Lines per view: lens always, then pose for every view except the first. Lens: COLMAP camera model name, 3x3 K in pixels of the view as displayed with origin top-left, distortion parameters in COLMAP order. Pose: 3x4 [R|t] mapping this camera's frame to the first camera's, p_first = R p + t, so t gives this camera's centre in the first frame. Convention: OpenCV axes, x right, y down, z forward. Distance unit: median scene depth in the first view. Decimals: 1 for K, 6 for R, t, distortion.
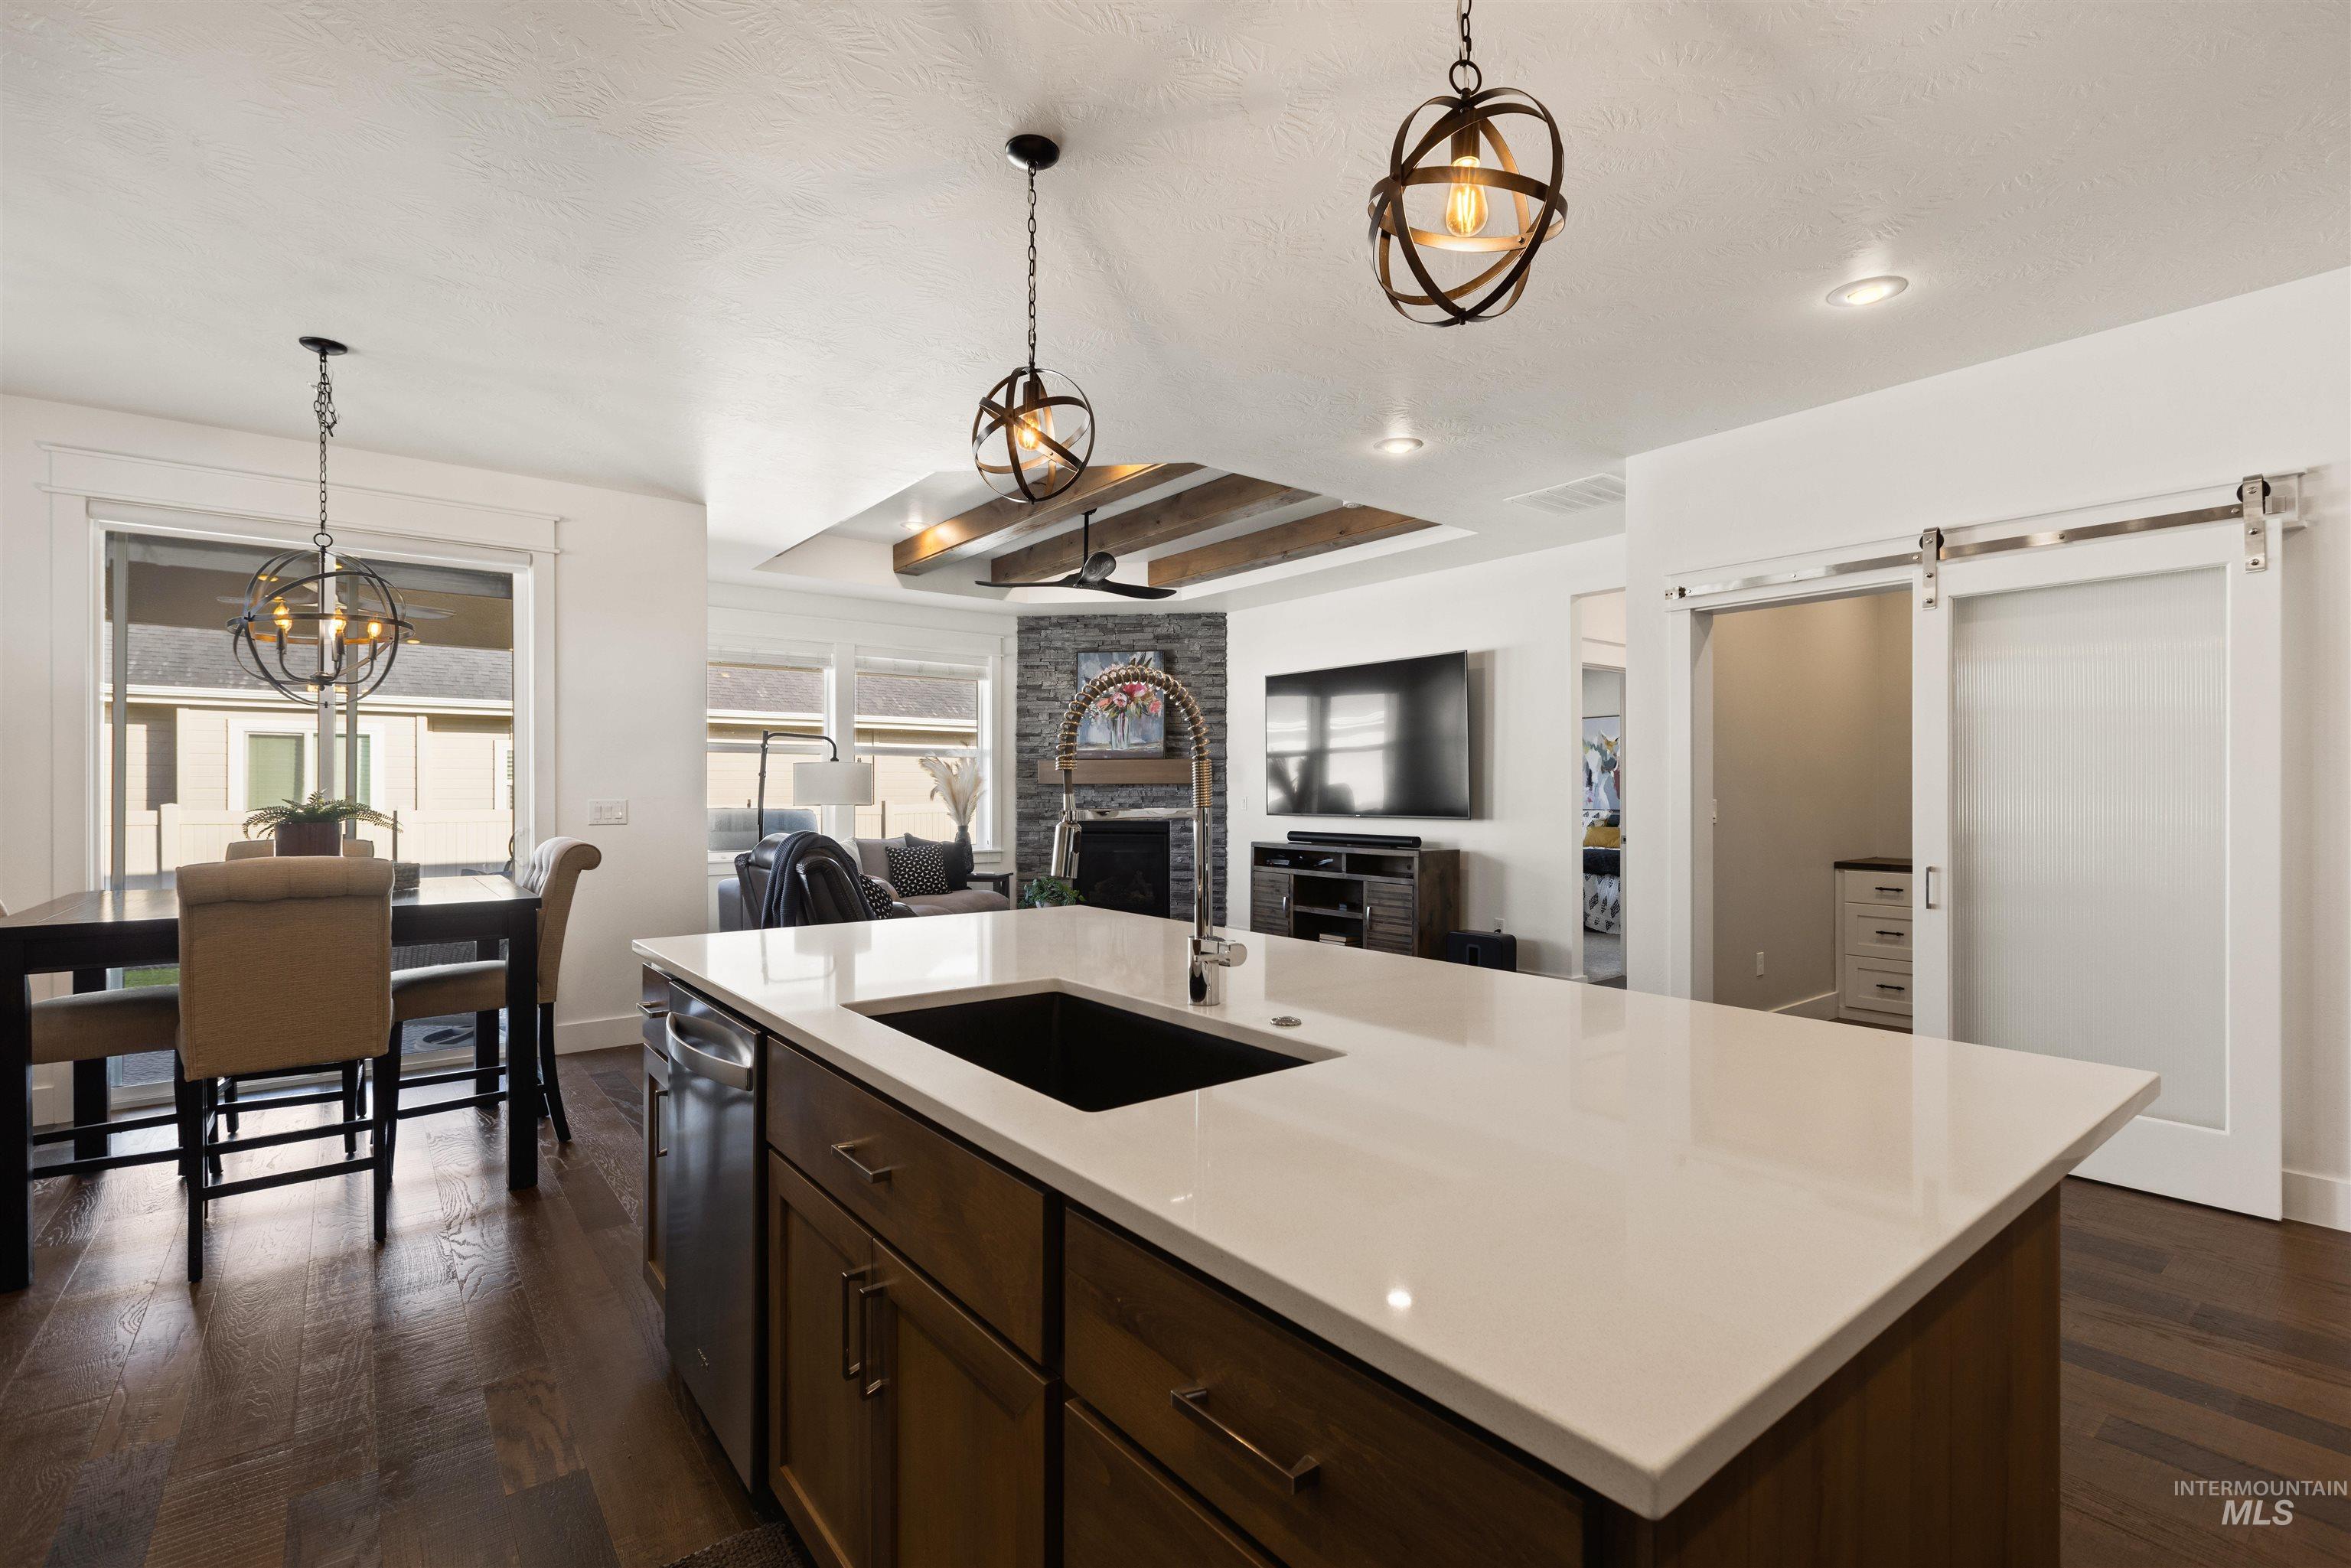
lens RADIAL K [[1052.6, 0, 1181.5], [0, 1052.6, 776.4], [0, 0, 1]] dist [0.002842, 0.000414]
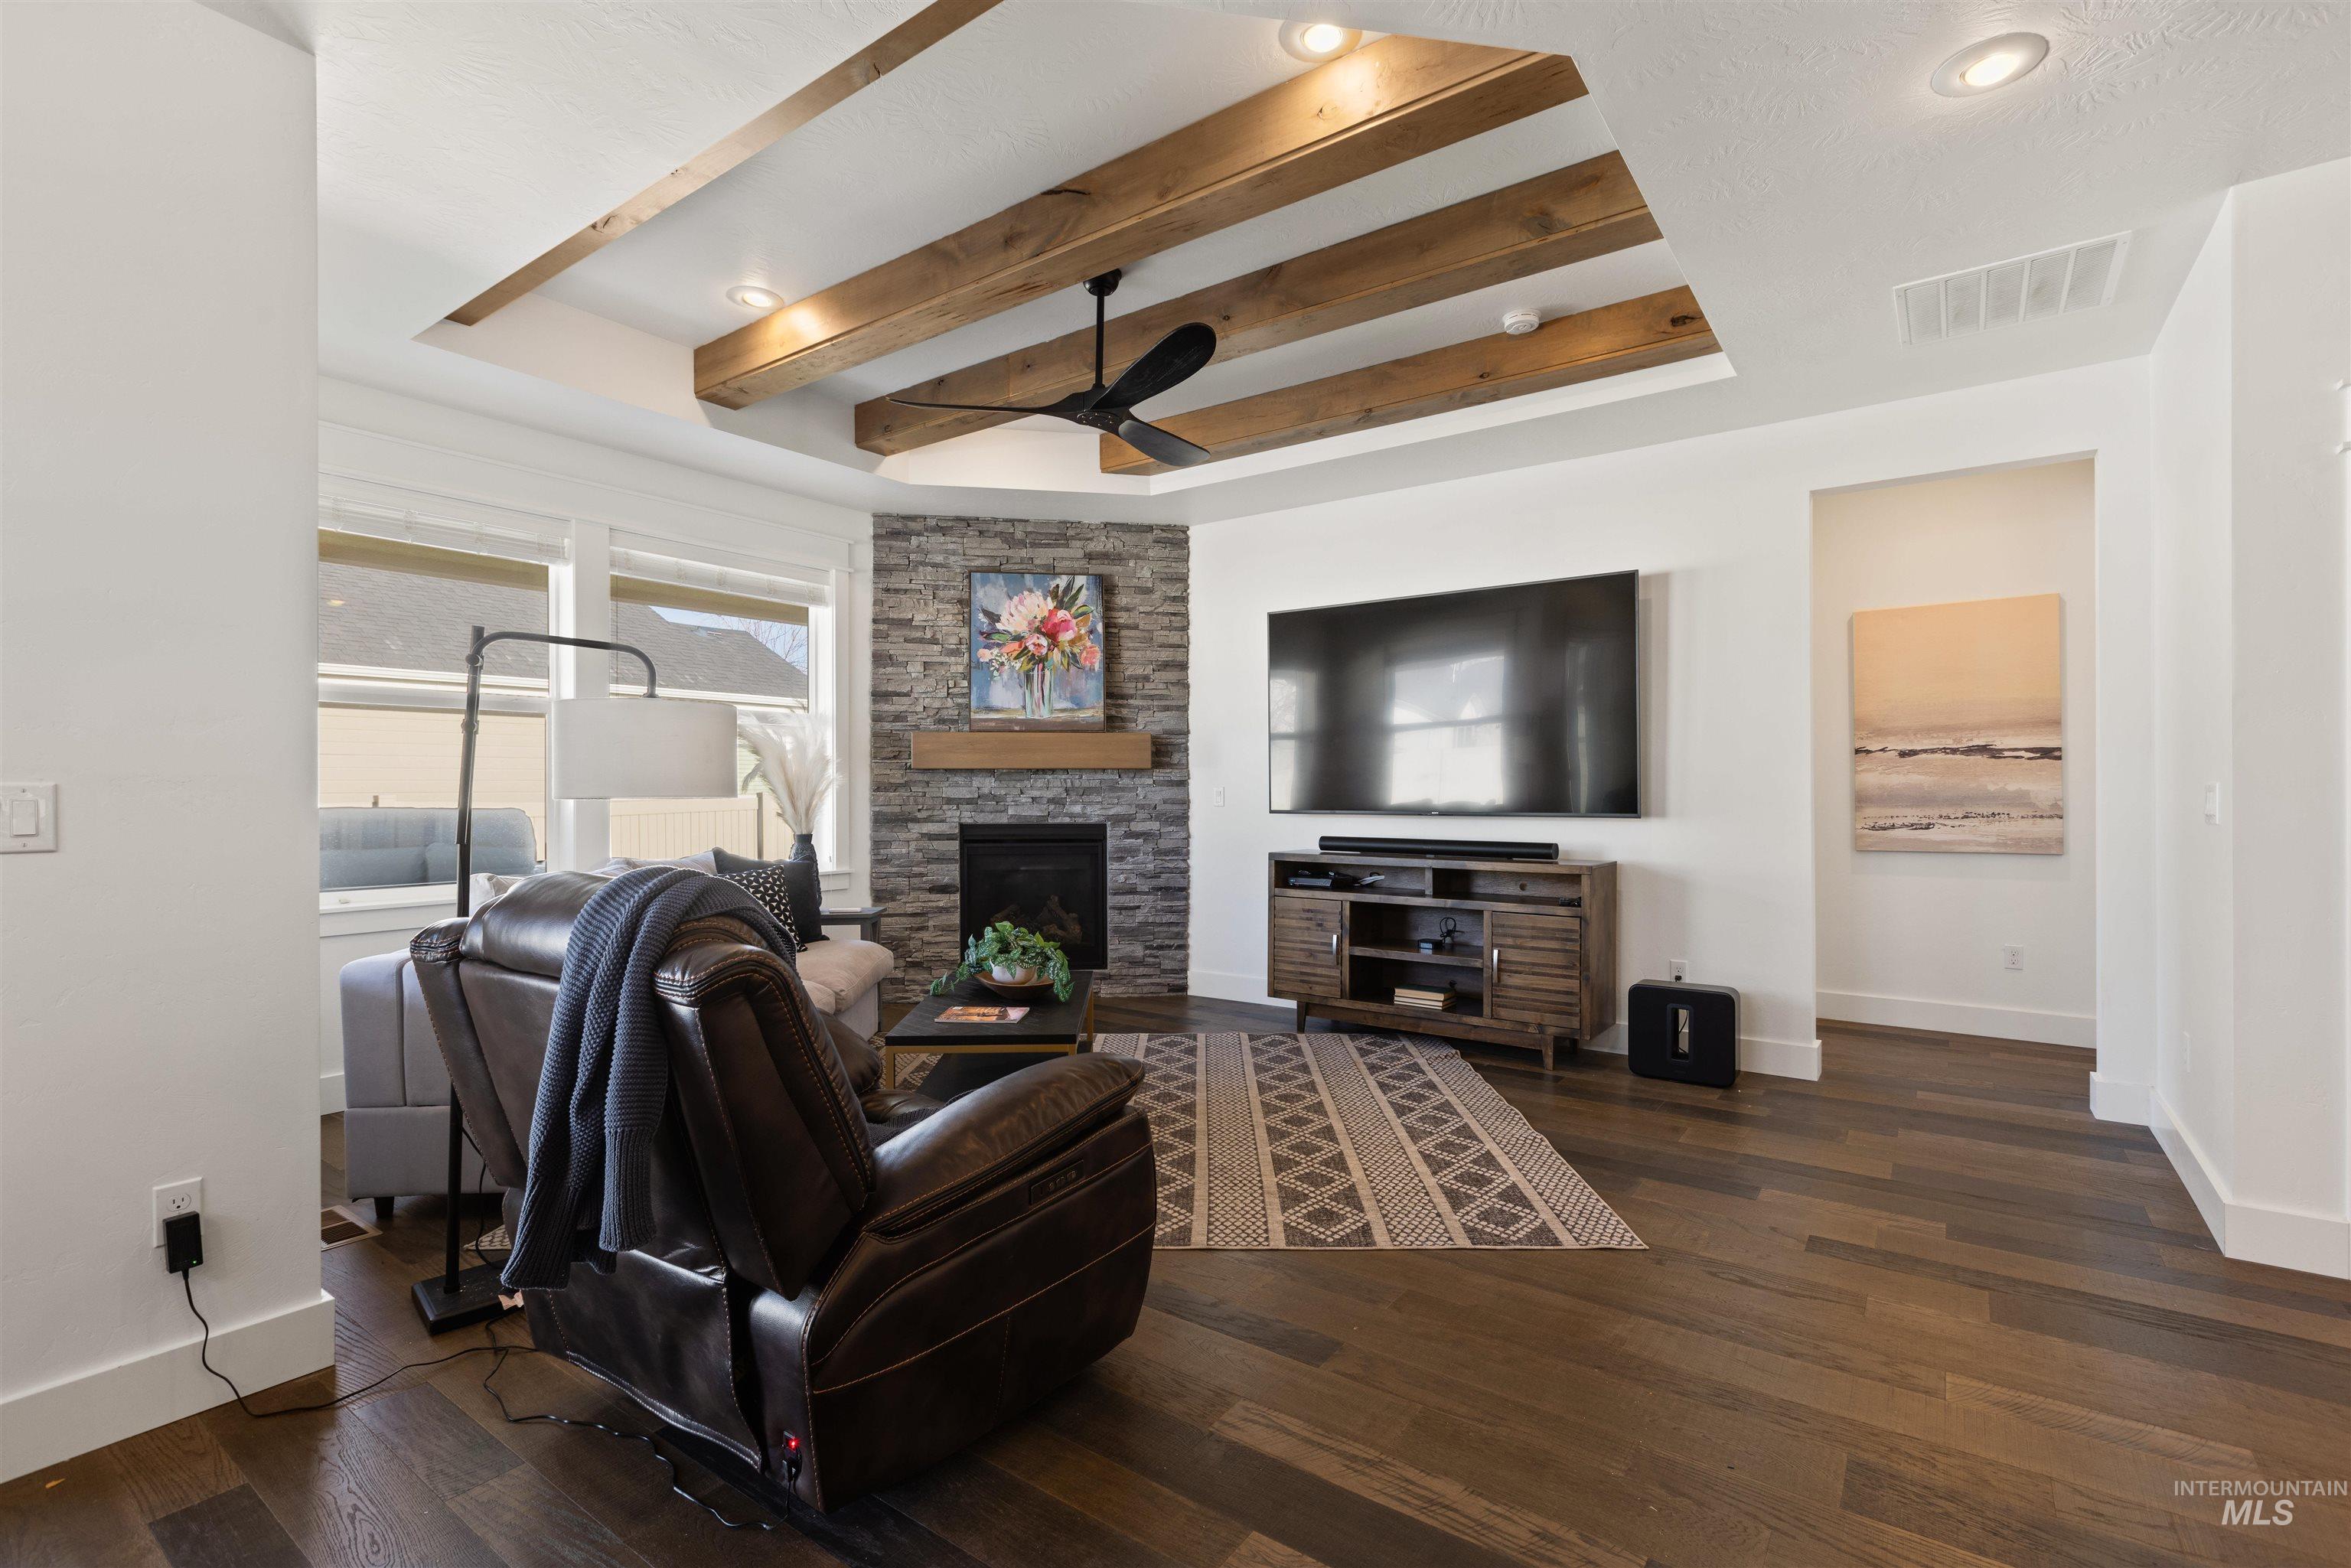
lens RADIAL K [[1049.6, 0, 1187.7], [0, 1049.6, 784.7], [0, 0, 1]] dist [0.002508, 0.000627]
pose [[0.961520, -0.000175, 0.274735, -0.150721], [-0.002343, 0.999958, 0.008839, 0.011085], [-0.274725, -0.009143, 0.961479, 0.325026]]
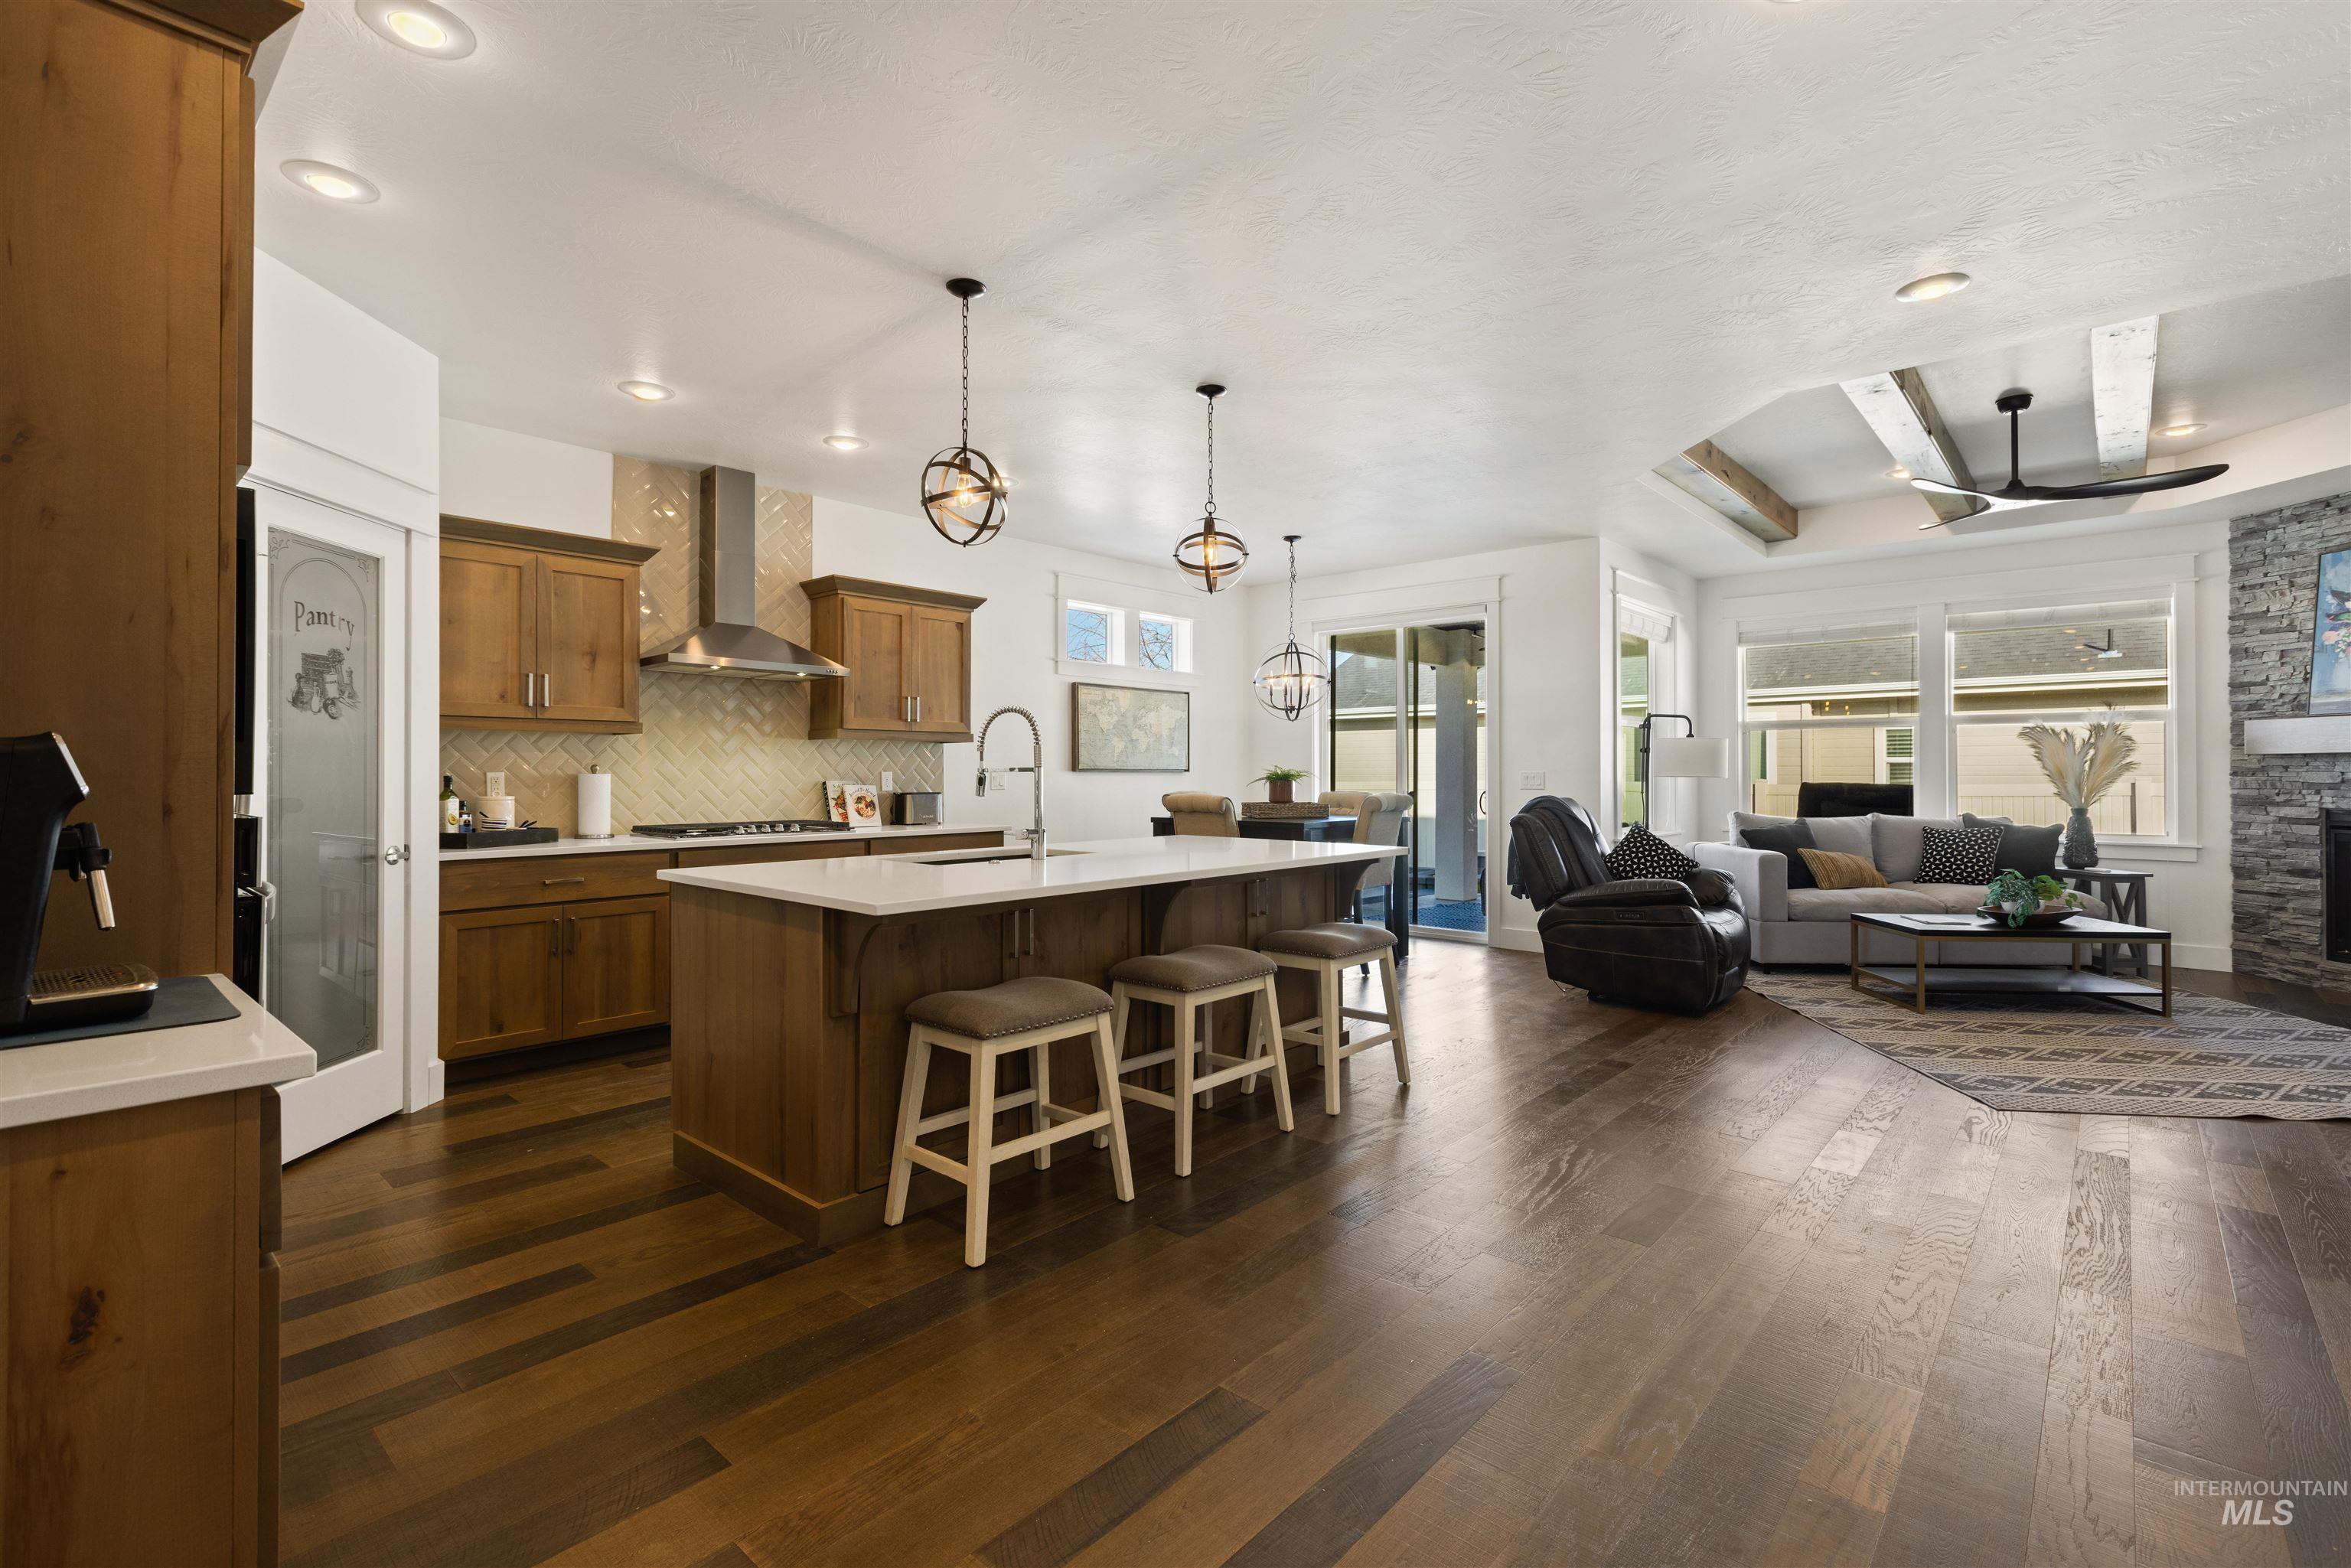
lens RADIAL K [[1052.6, 0, 1181.5], [0, 1052.6, 776.4], [0, 0, 1]] dist [0.002842, 0.000414]
pose [[0.170858, 0.006272, -0.985276, 0.437193], [0.013061, 0.999877, 0.008630, 0.006522], [0.985209, -0.014343, 0.170755, 0.183437]]
